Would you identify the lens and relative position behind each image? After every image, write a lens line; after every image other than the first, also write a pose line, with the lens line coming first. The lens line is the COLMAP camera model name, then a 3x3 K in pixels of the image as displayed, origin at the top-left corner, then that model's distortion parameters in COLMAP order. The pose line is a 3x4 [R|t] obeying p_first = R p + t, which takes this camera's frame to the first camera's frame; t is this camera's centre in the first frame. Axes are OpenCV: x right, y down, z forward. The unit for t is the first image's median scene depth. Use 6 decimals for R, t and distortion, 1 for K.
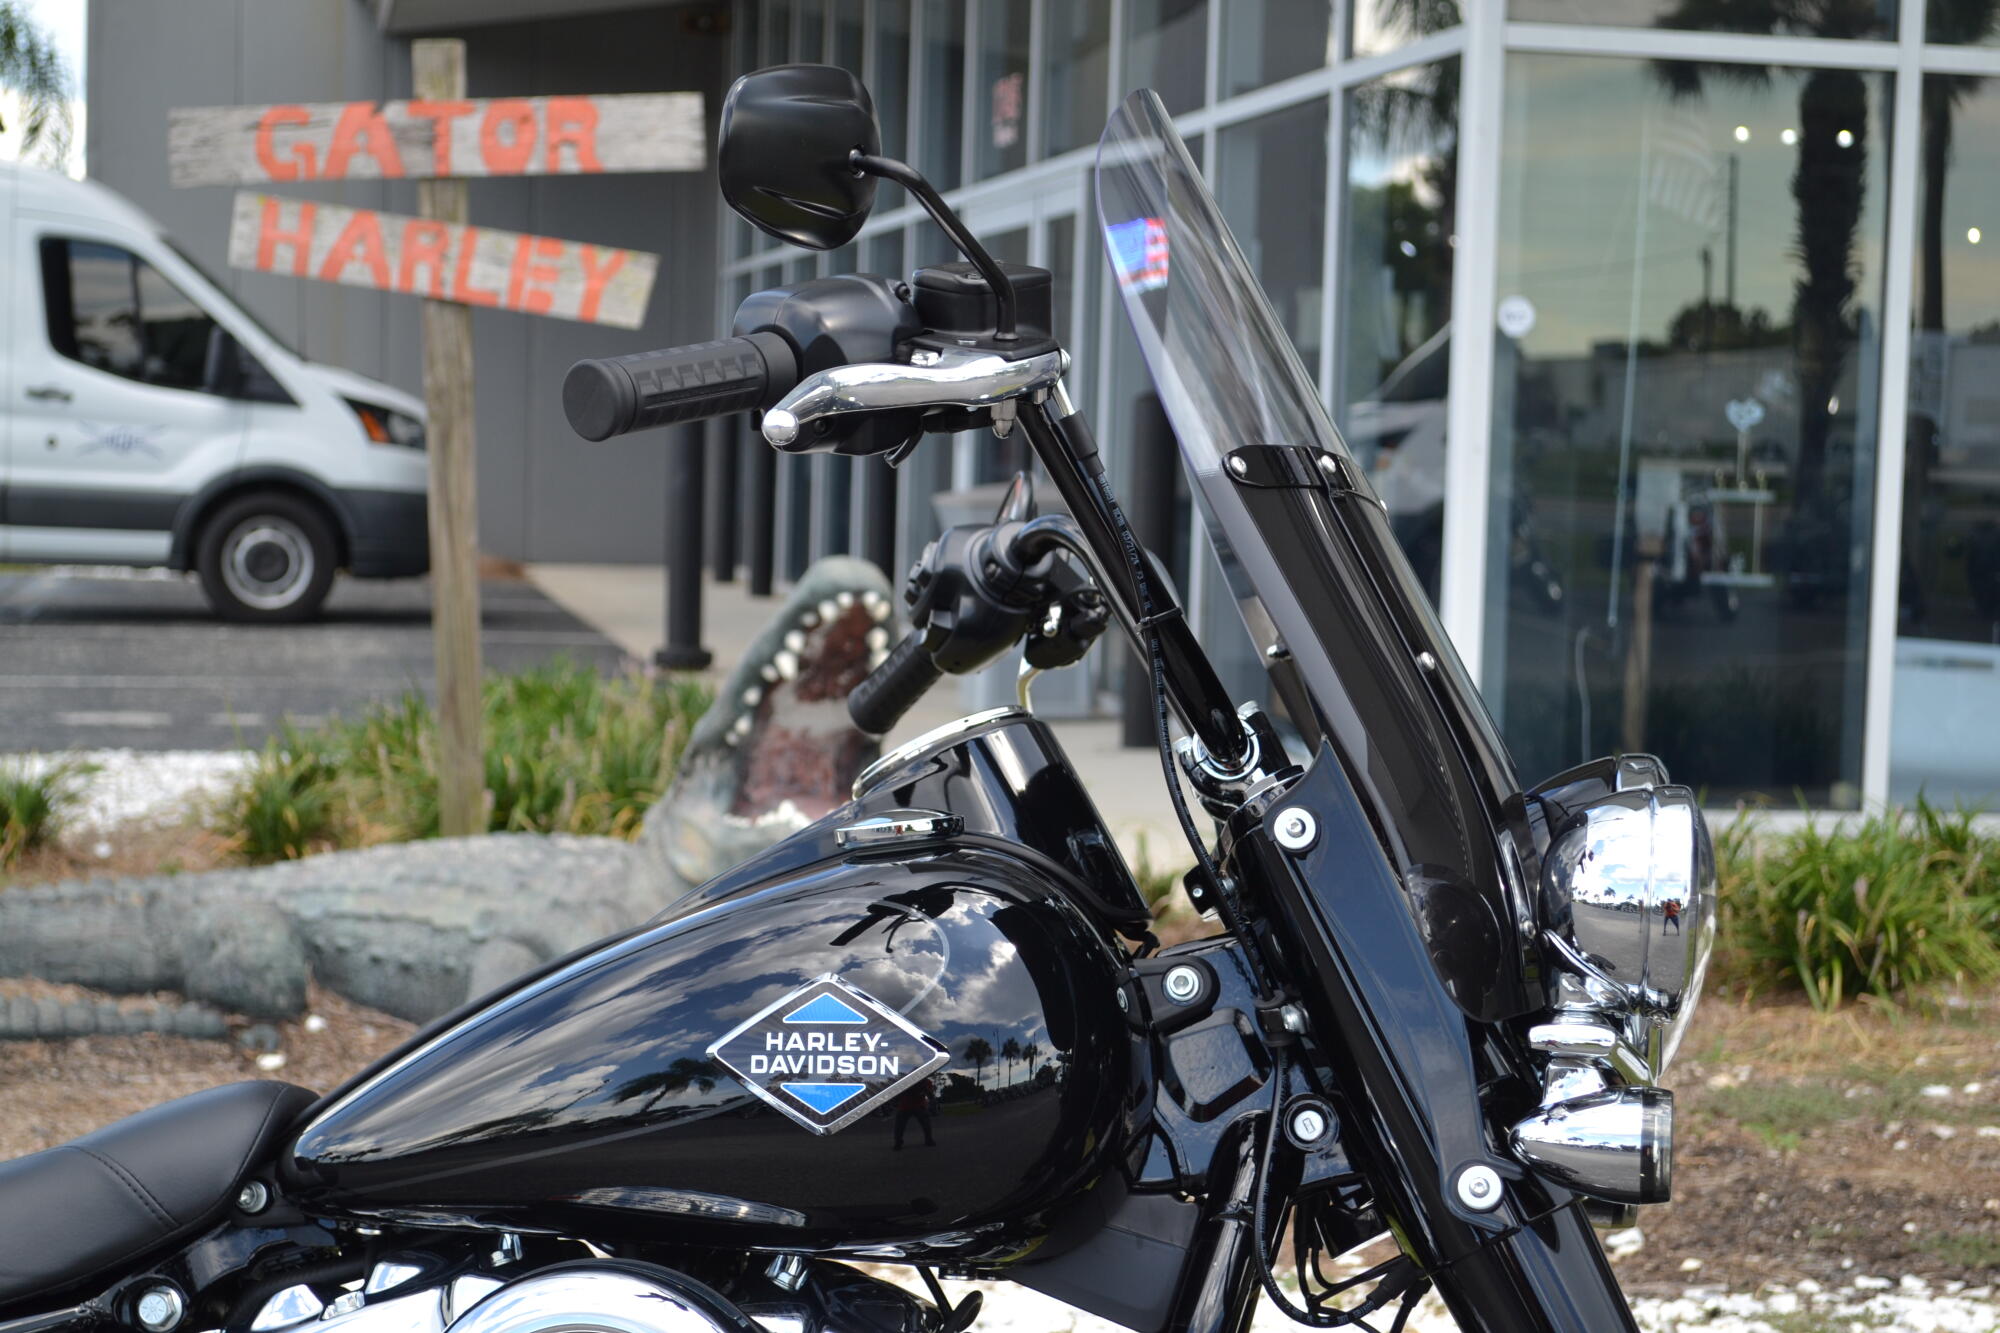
lens RADIAL K [[3605.2, 0, 1000.0], [0, 3605.2, 666.5], [0, 0, 1]] dist [-0.037947, 0.008481]
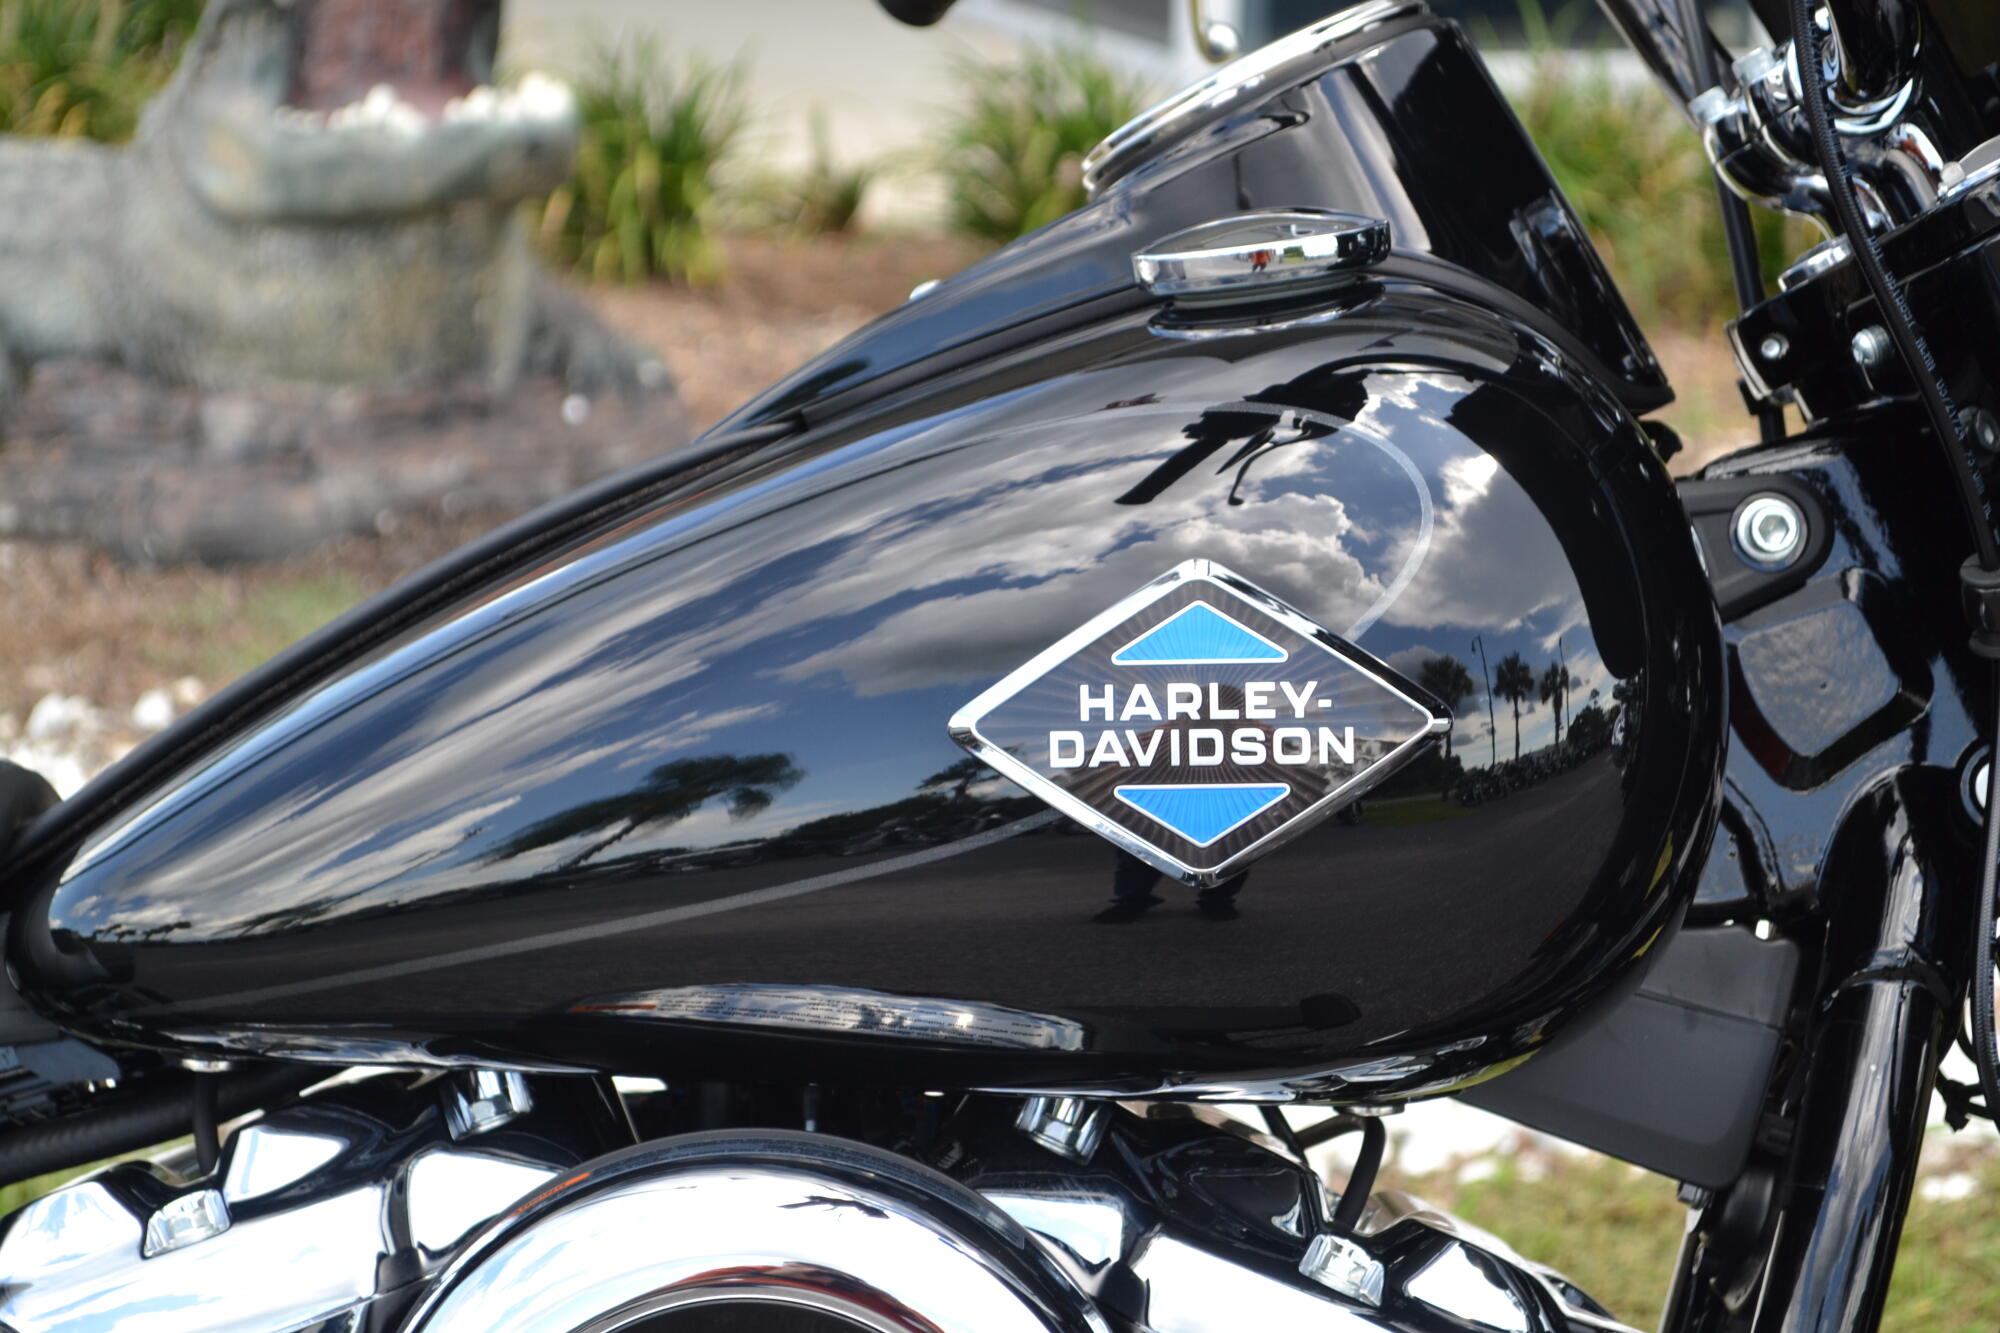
lens RADIAL K [[4613.8, 0, 1000.0], [0, 4613.8, 666.5], [0, 0, 1]] dist [0.037036, 0.210410]
pose [[0.990922, -0.036765, 0.129310, -0.153137], [0.013744, 0.984543, 0.174604, -0.011396], [-0.133730, -0.171242, 0.976111, 0.372859]]
